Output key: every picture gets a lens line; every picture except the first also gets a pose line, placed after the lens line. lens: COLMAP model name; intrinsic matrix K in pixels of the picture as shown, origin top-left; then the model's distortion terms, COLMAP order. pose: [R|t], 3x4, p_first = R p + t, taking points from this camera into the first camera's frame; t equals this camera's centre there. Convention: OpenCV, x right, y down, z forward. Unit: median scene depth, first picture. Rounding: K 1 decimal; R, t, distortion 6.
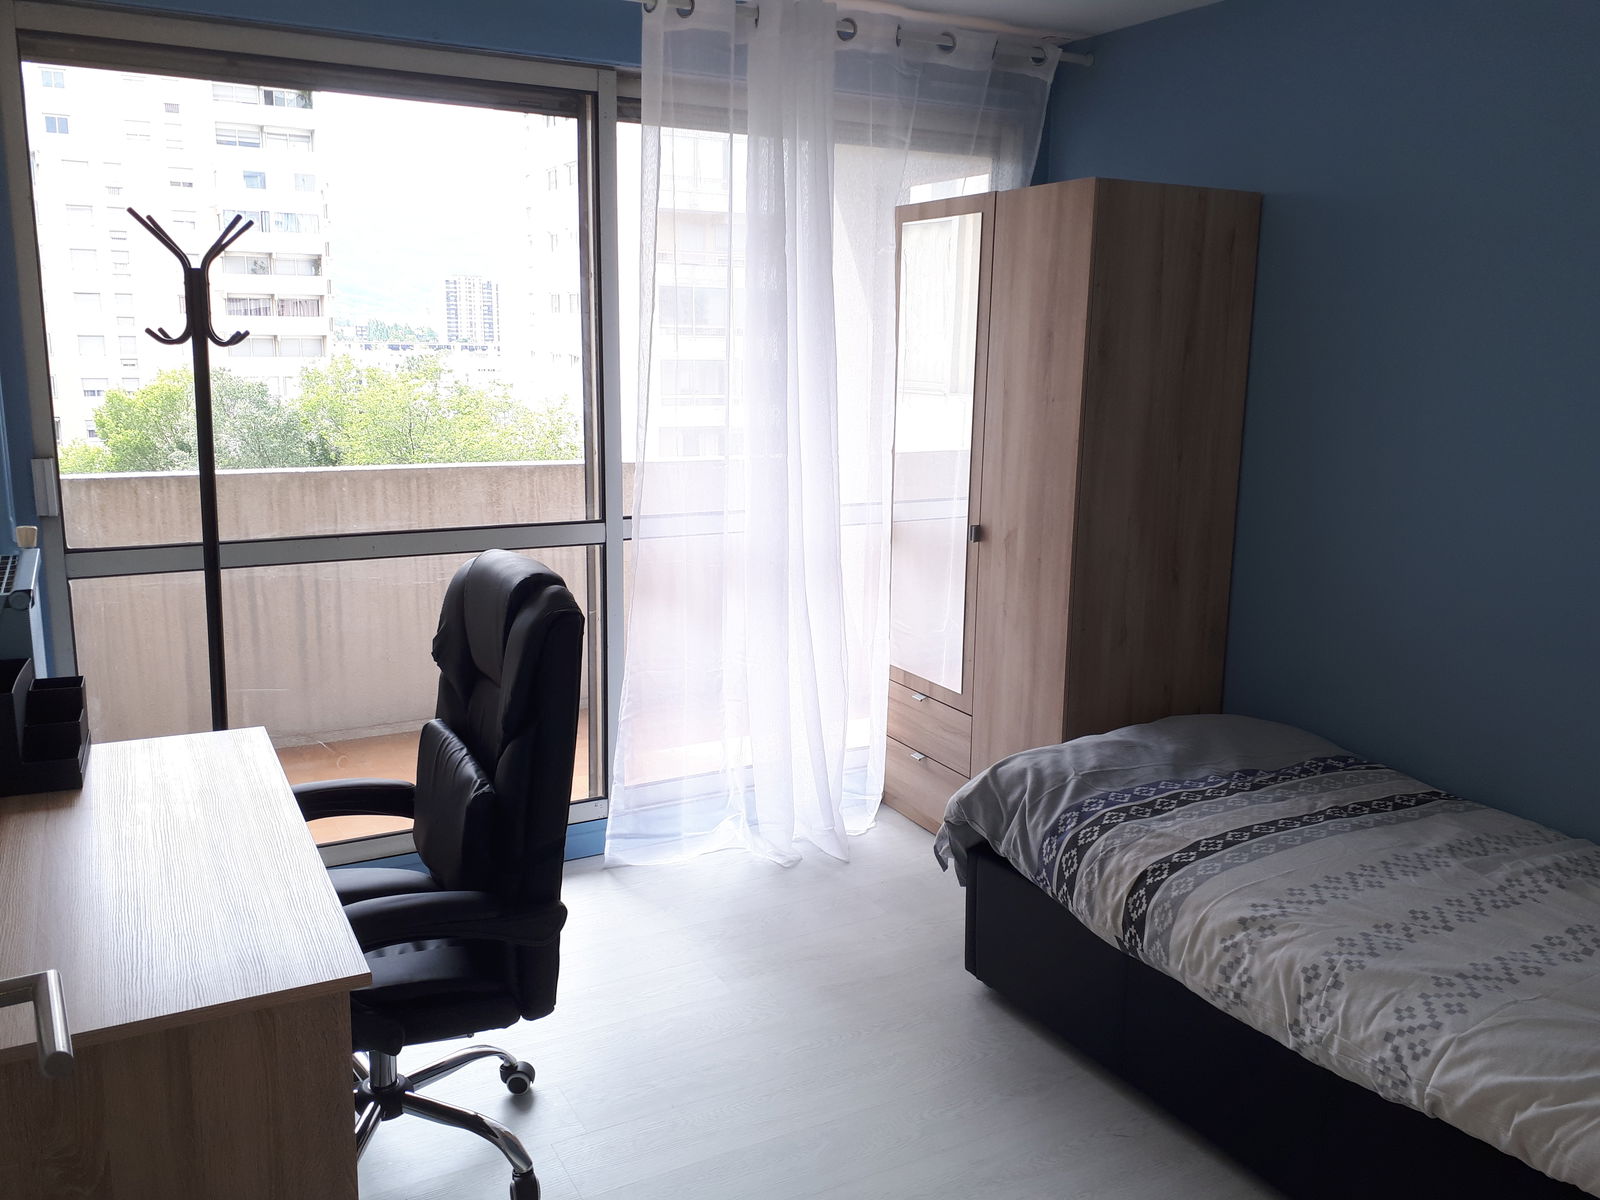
lens RADIAL K [[1328.3, 0, 800.0], [0, 1328.3, 600.0], [0, 0, 1]] dist [0.045573, 0.000177]
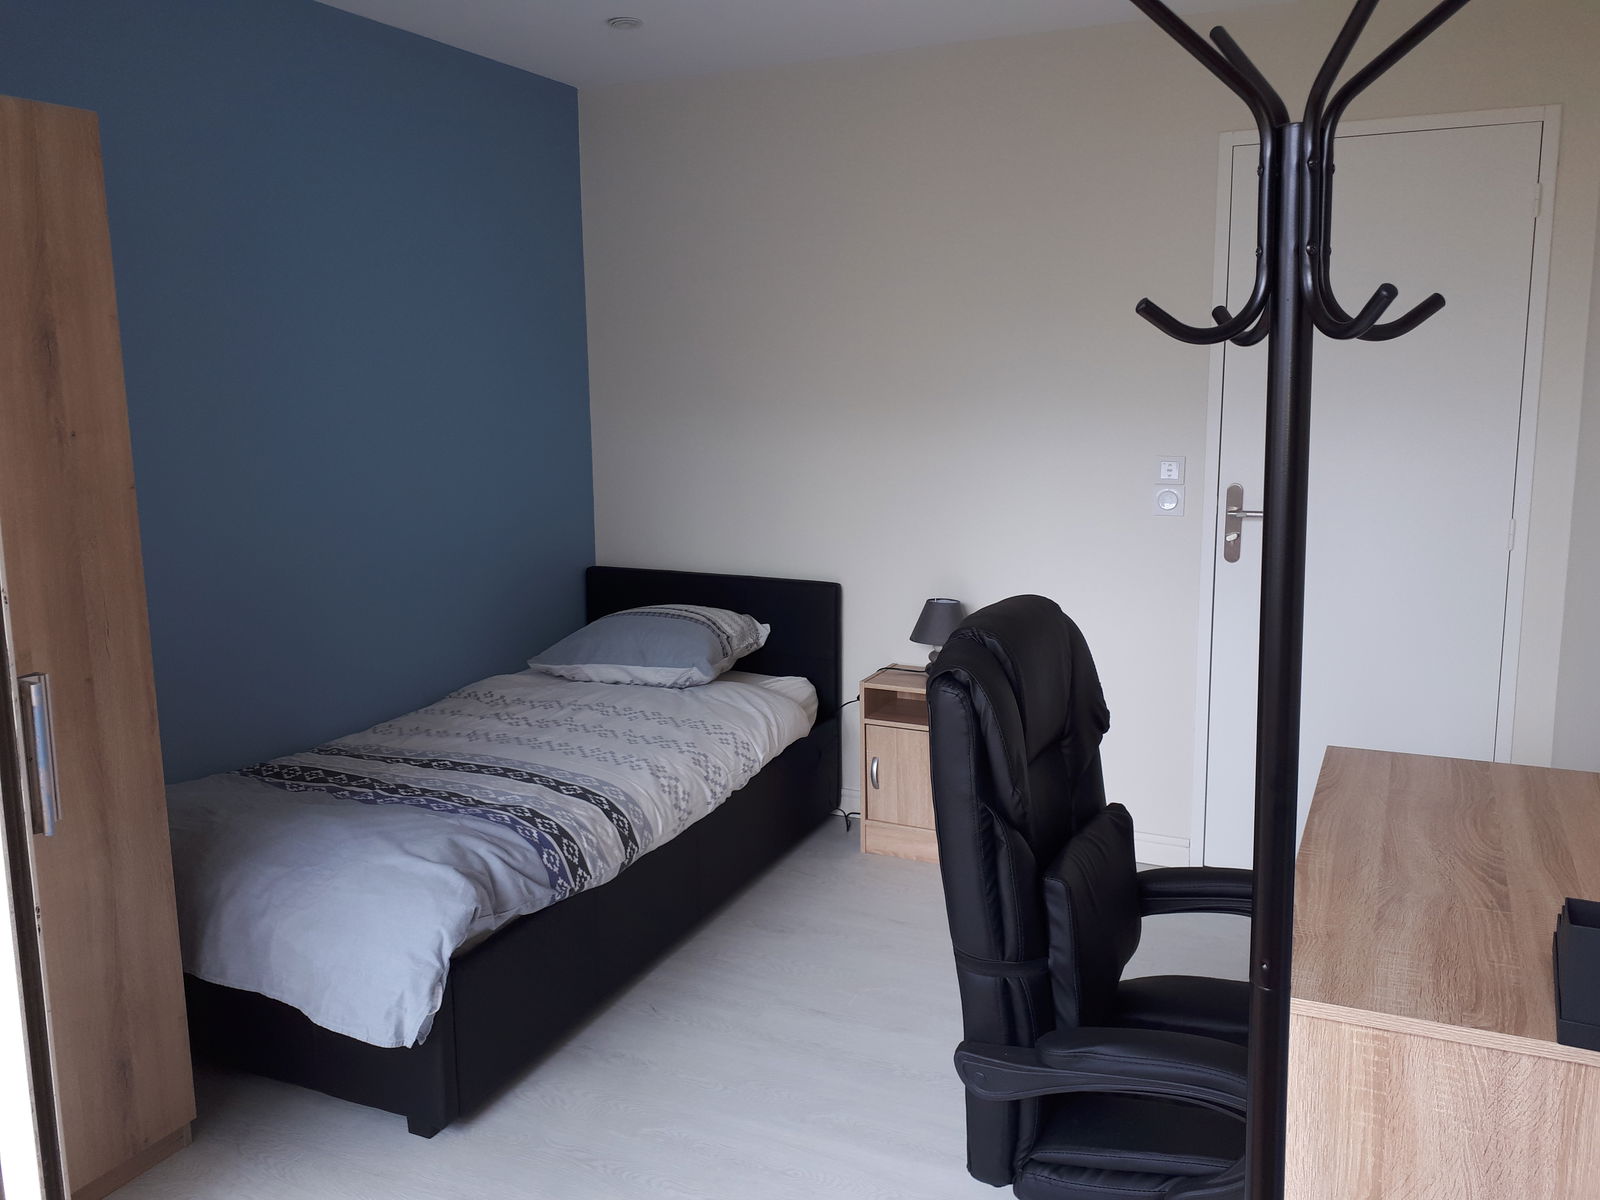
lens RADIAL K [[1328.3, 0, 800.0], [0, 1328.3, 600.0], [0, 0, 1]] dist [0.045573, 0.000177]
pose [[-0.613406, -0.141939, 0.776908, -0.708917], [0.155183, 0.942878, 0.294786, -0.273386], [-0.774371, 0.301386, -0.556341, 1.429146]]
